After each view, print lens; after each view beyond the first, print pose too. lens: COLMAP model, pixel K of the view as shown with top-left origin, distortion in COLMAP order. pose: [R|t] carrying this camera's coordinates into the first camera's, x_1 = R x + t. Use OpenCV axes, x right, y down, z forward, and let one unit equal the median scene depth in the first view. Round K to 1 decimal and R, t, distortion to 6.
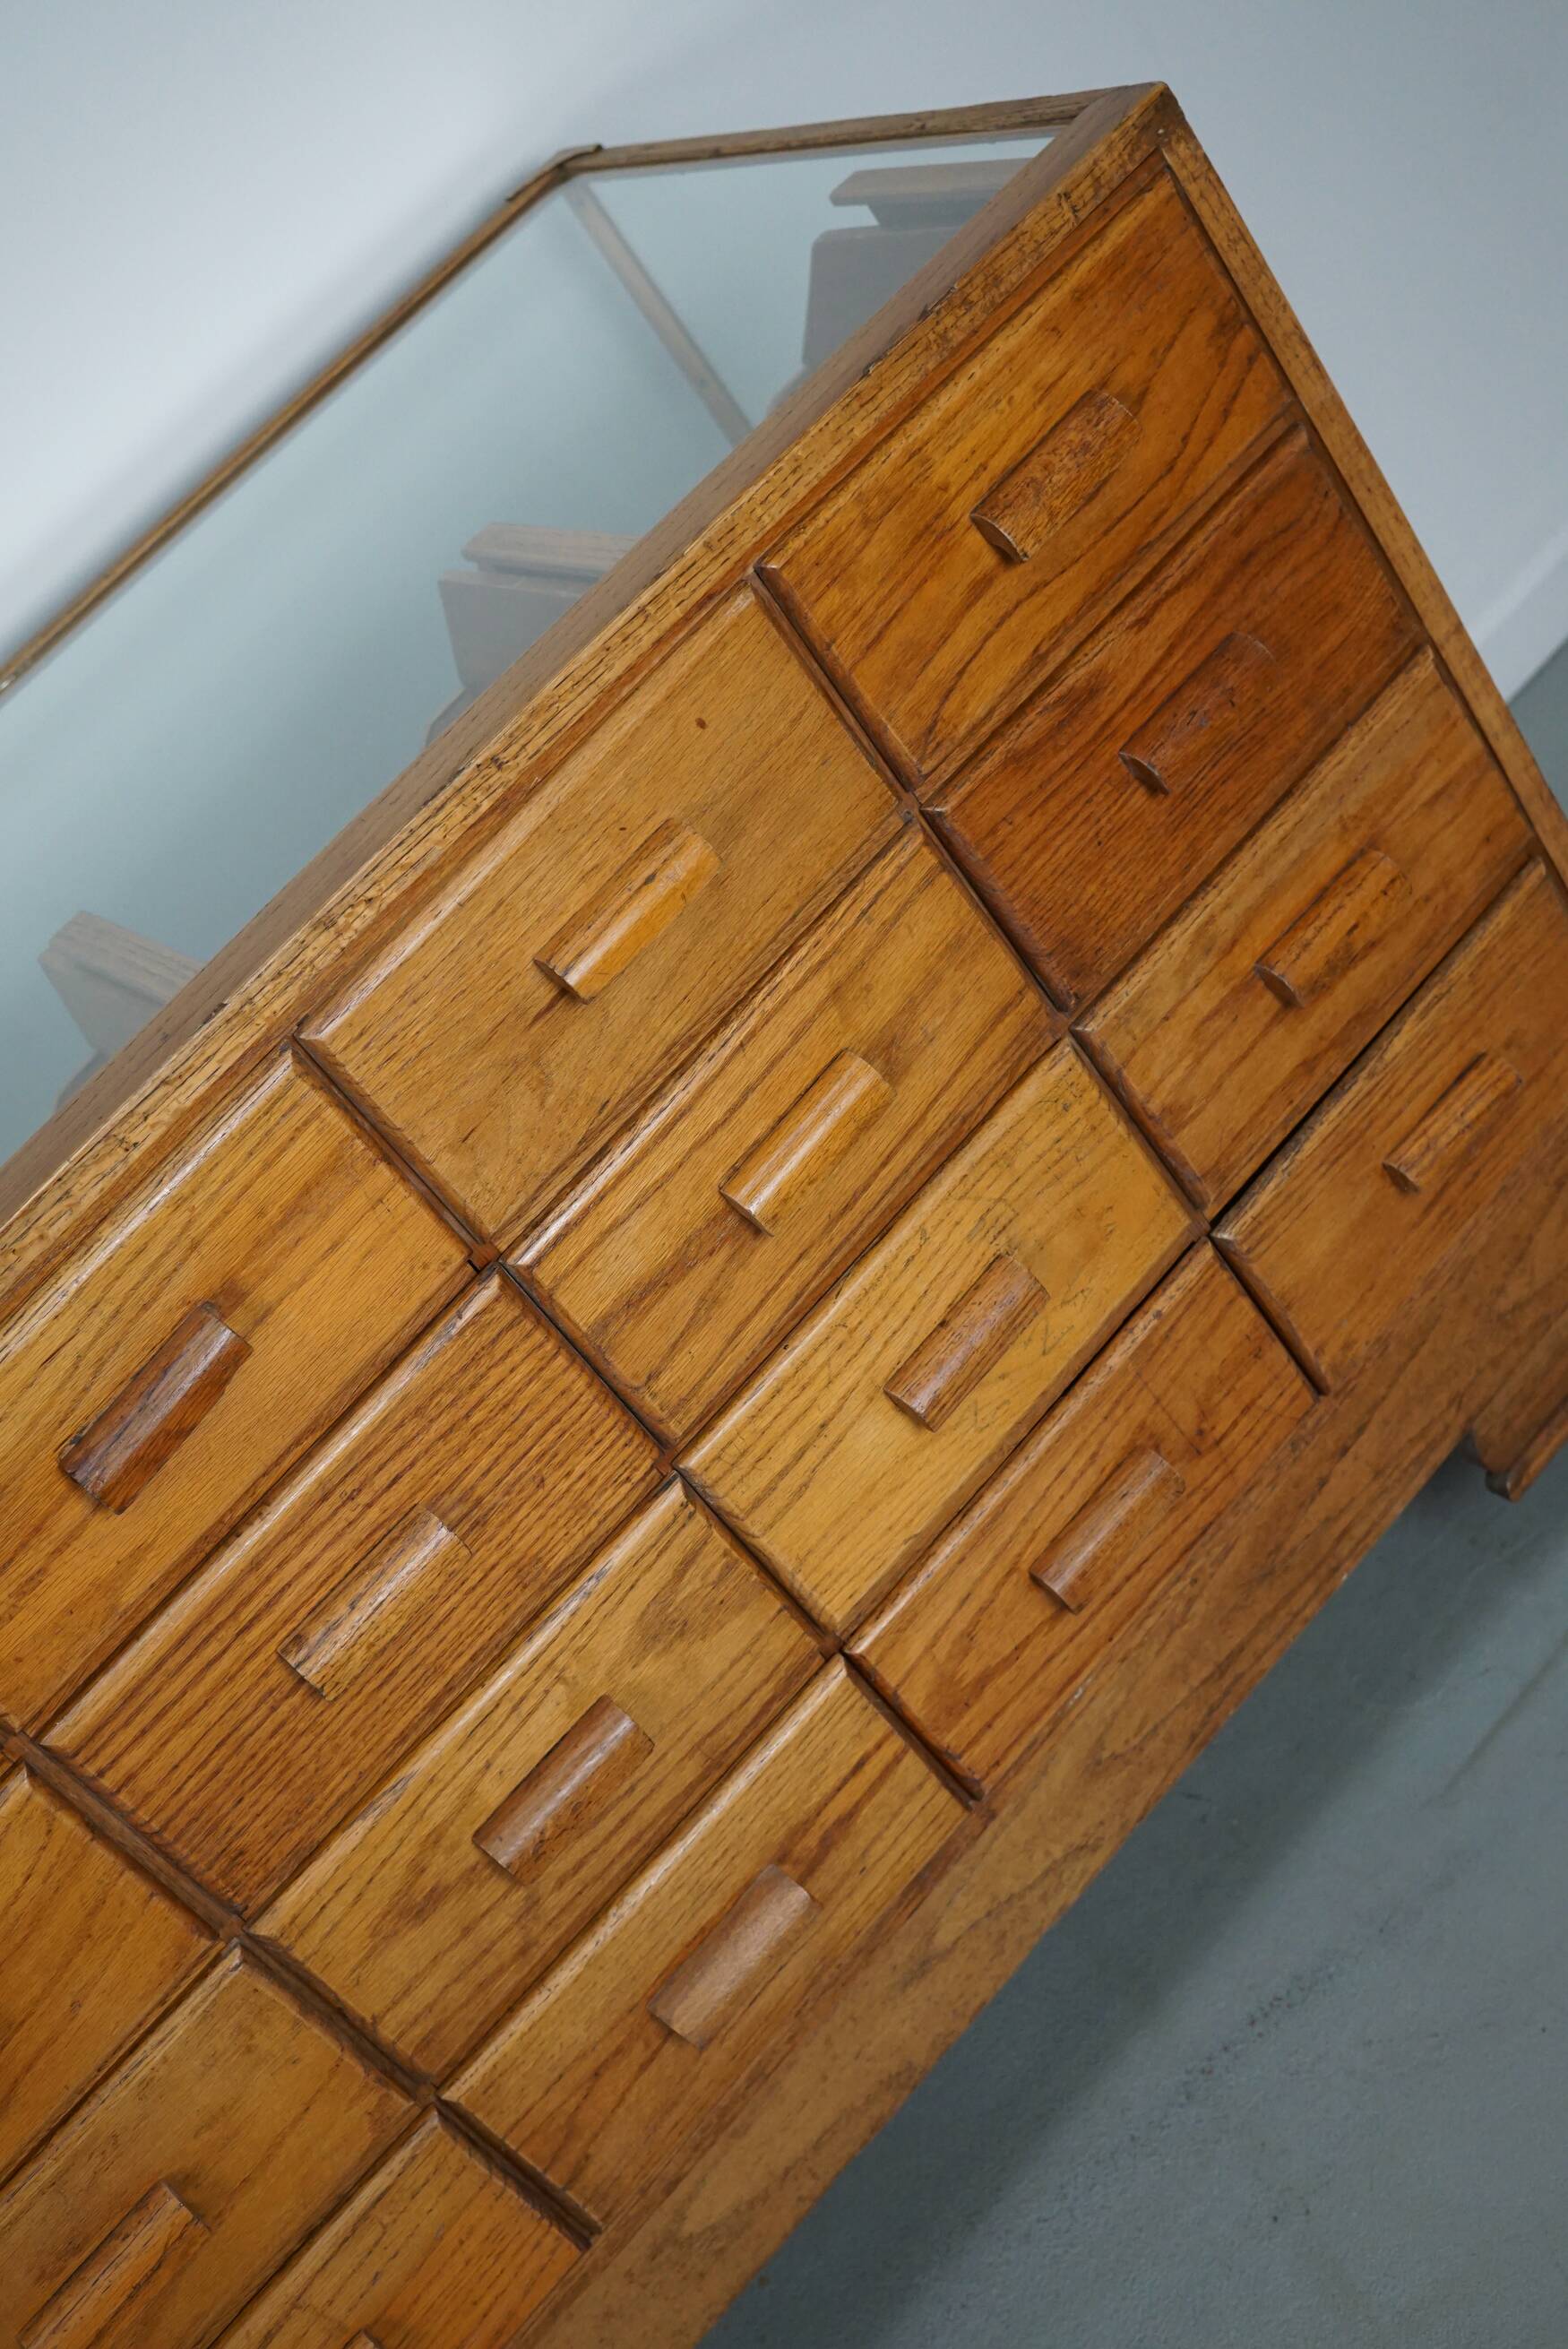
lens RADIAL K [[3034.8, 0, 784.0], [0, 3034.8, 1174.5], [0, 0, 1]] dist [-0.154377, 0.341014]
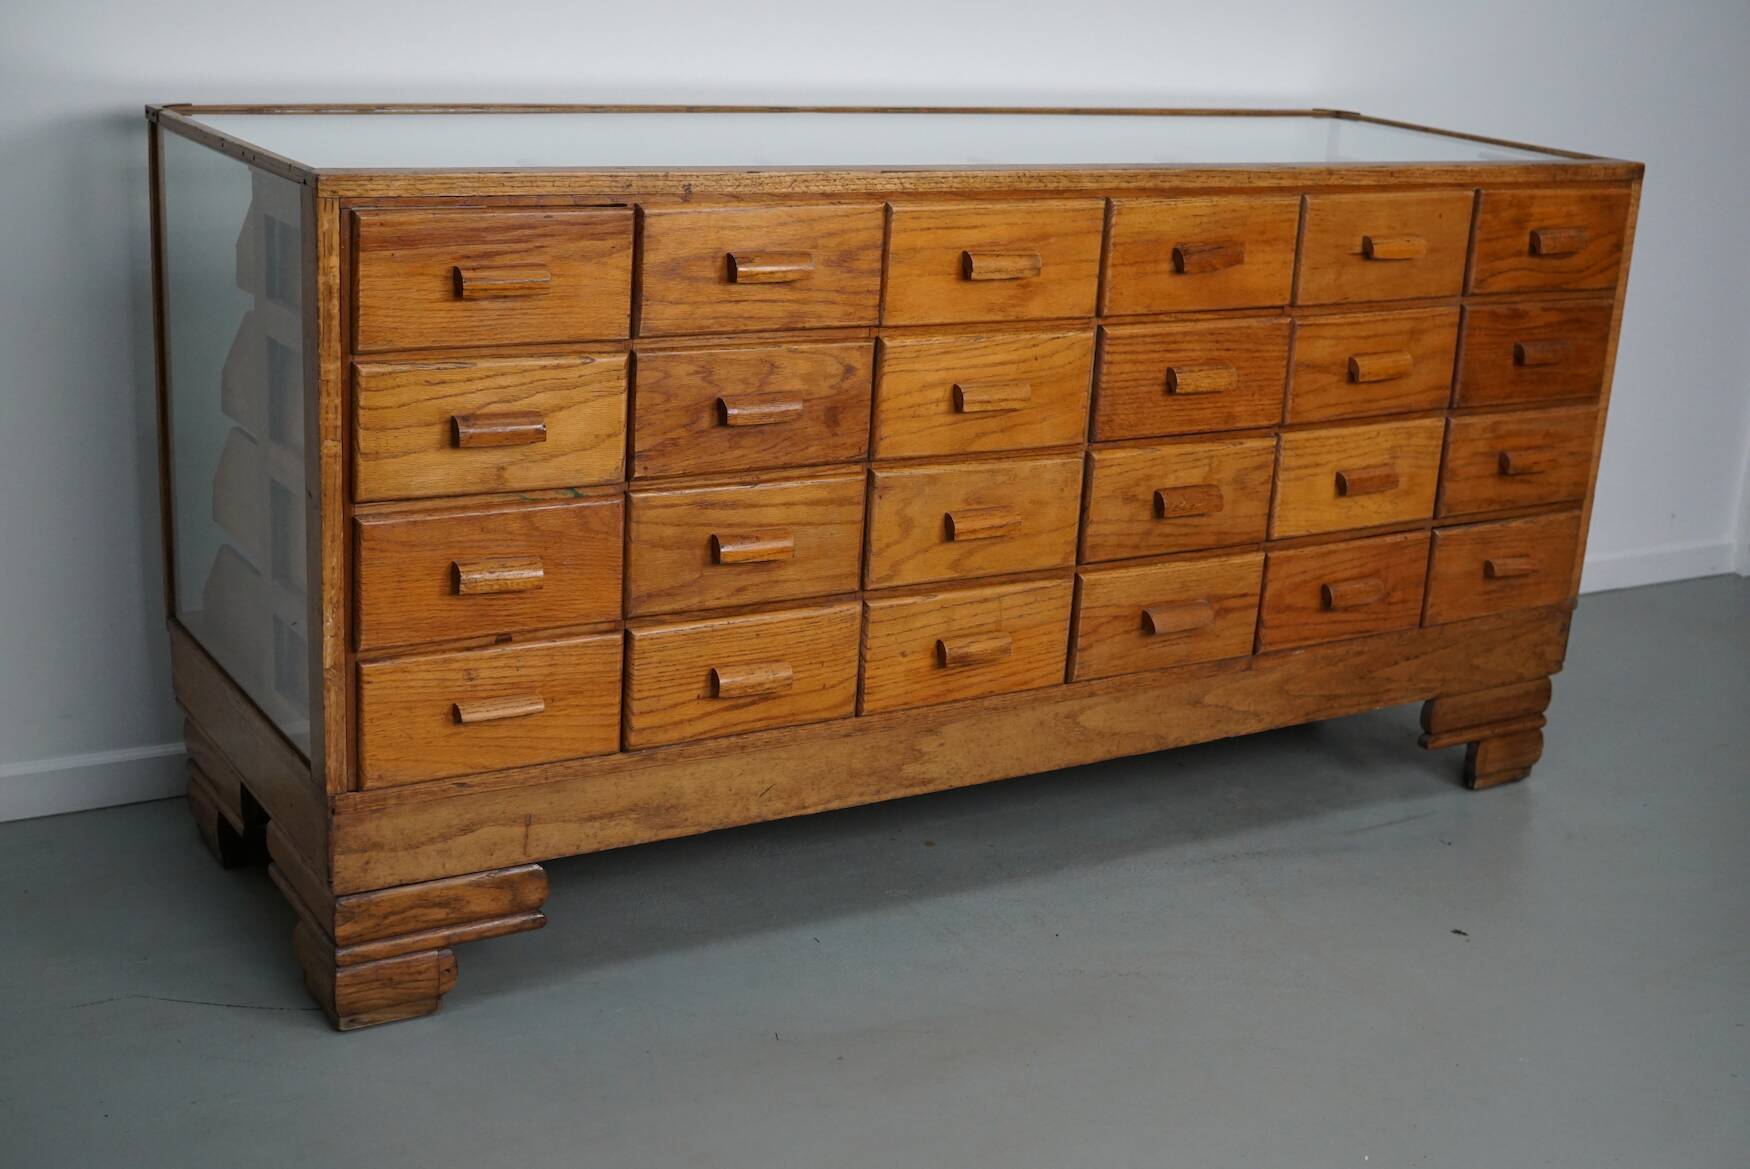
lens RADIAL K [[2261.2, 0, 875.0], [0, 2261.2, 584.5], [0, 0, 1]] dist [-0.154377, 0.341014]
pose [[0.810242, 0.581608, 0.072393, -0.370440], [-0.527090, 0.777102, -0.343931, 1.016149], [-0.256290, 0.240509, 0.936200, -0.667478]]
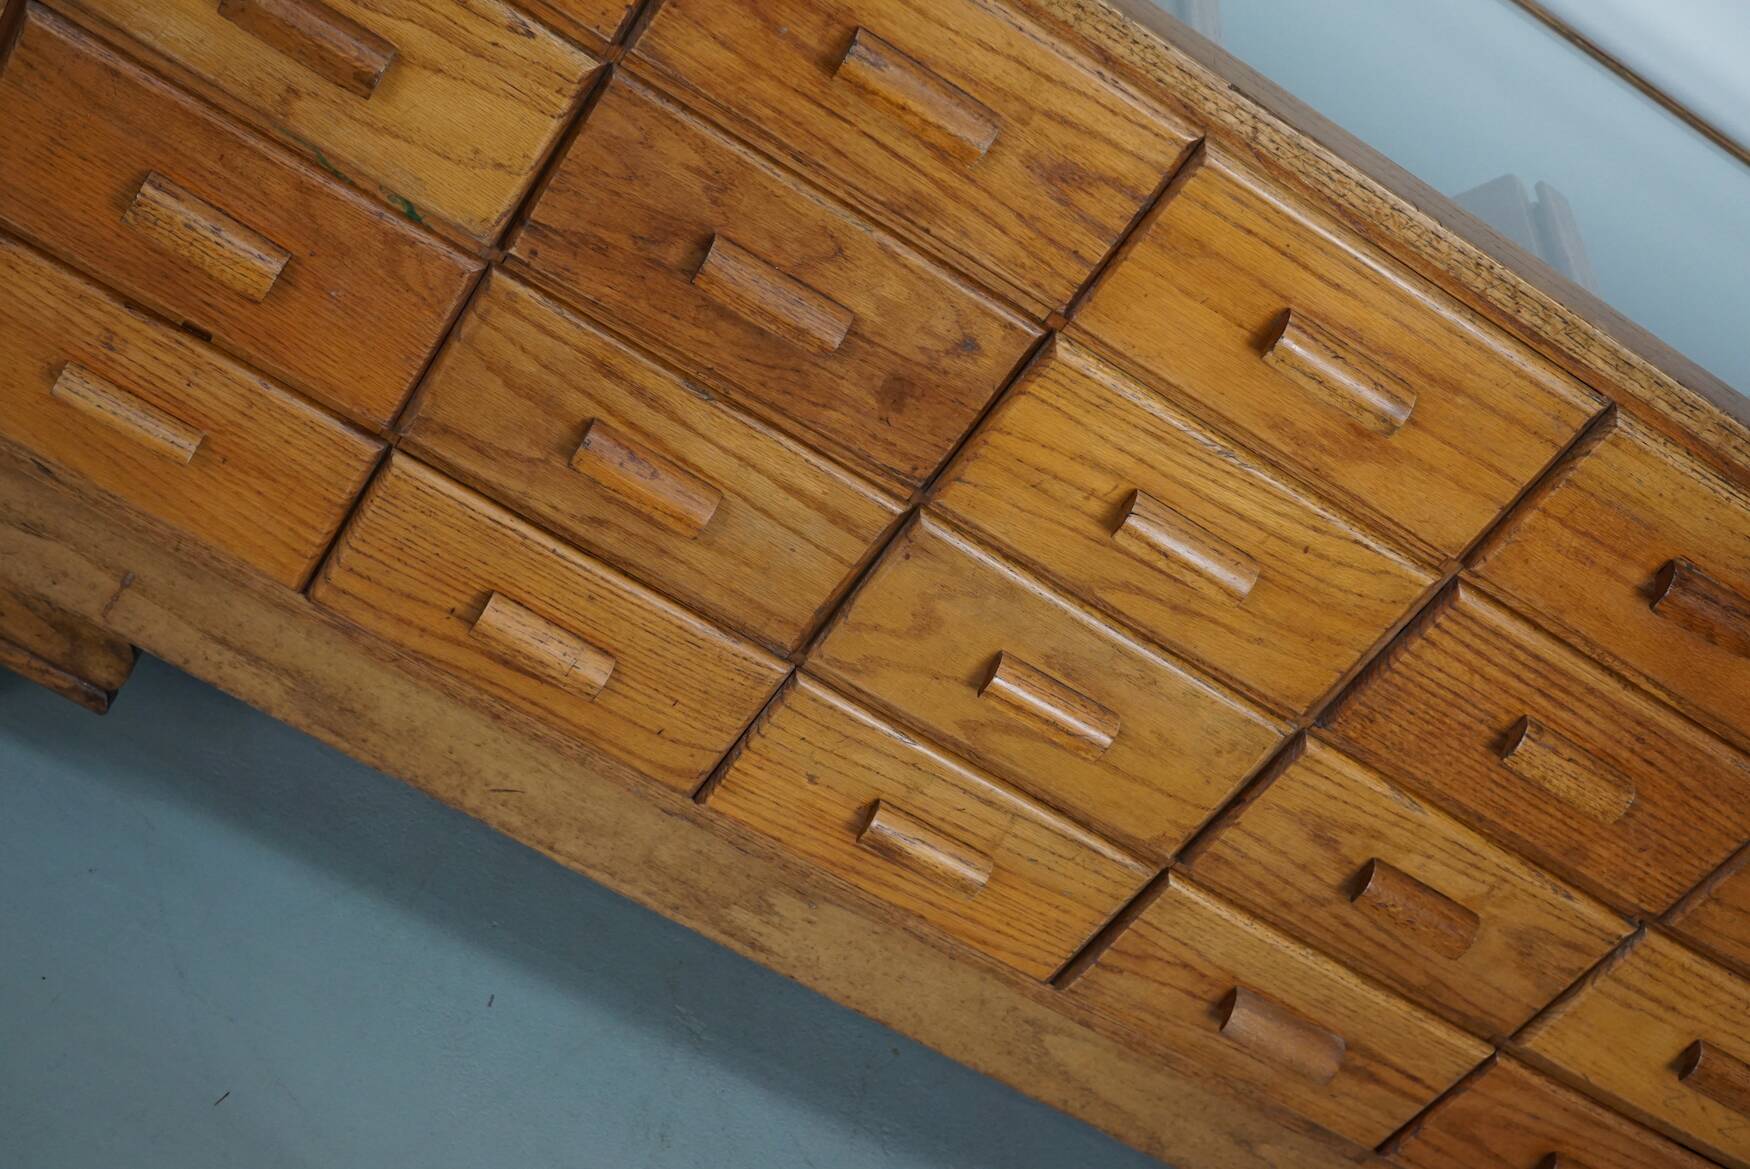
lens RADIAL K [[2261.2, 0, 875.0], [0, 2261.2, 584.5], [0, 0, 1]] dist [-0.154377, 0.341014]
pose [[0.241234, 0.970383, 0.012752, -0.287034], [-0.970467, 0.241218, 0.002785, 0.398447], [-0.000373, -0.013047, 0.999915, -0.052306]]
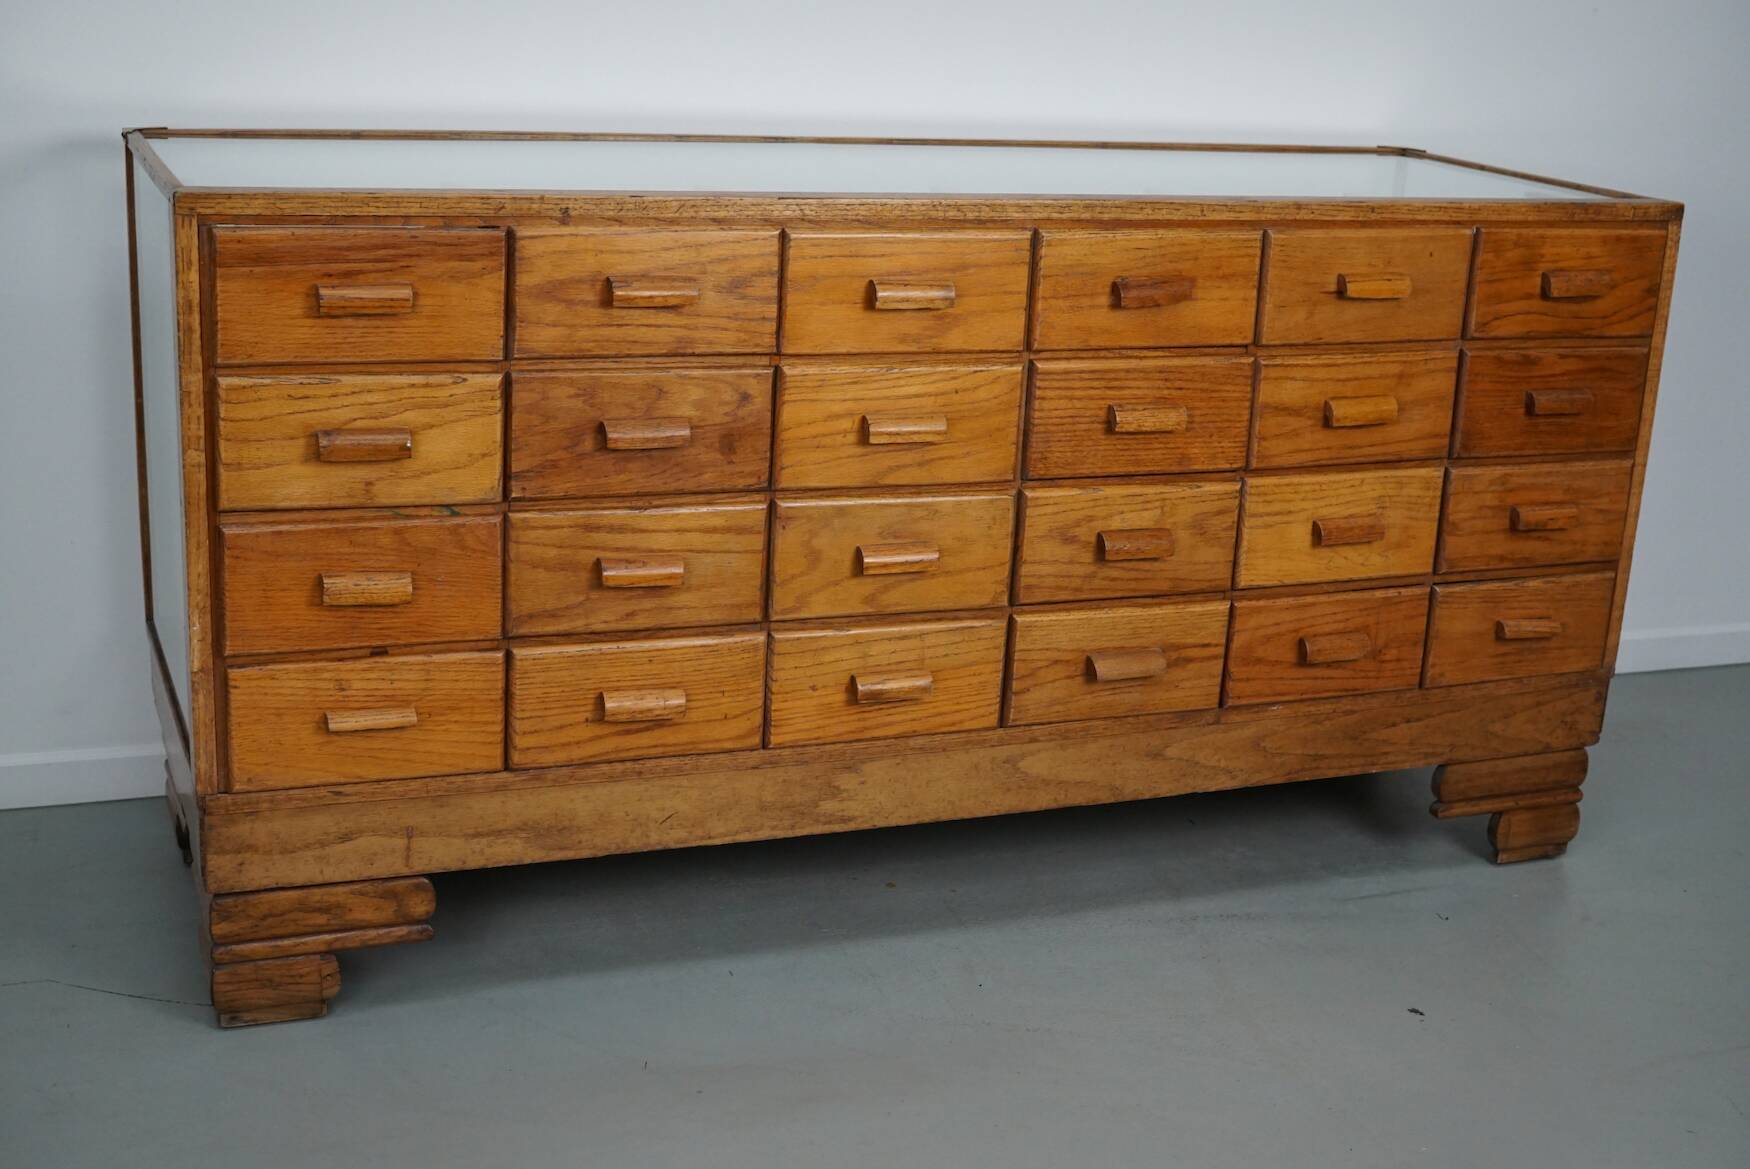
lens RADIAL K [[2261.2, 0, 875.0], [0, 2261.2, 584.5], [0, 0, 1]] dist [-0.154377, 0.341014]
pose [[0.786096, 0.614338, -0.068138, -0.091389], [-0.607471, 0.747504, -0.268731, 0.822314], [-0.114158, 0.252640, 0.960802, -0.703309]]
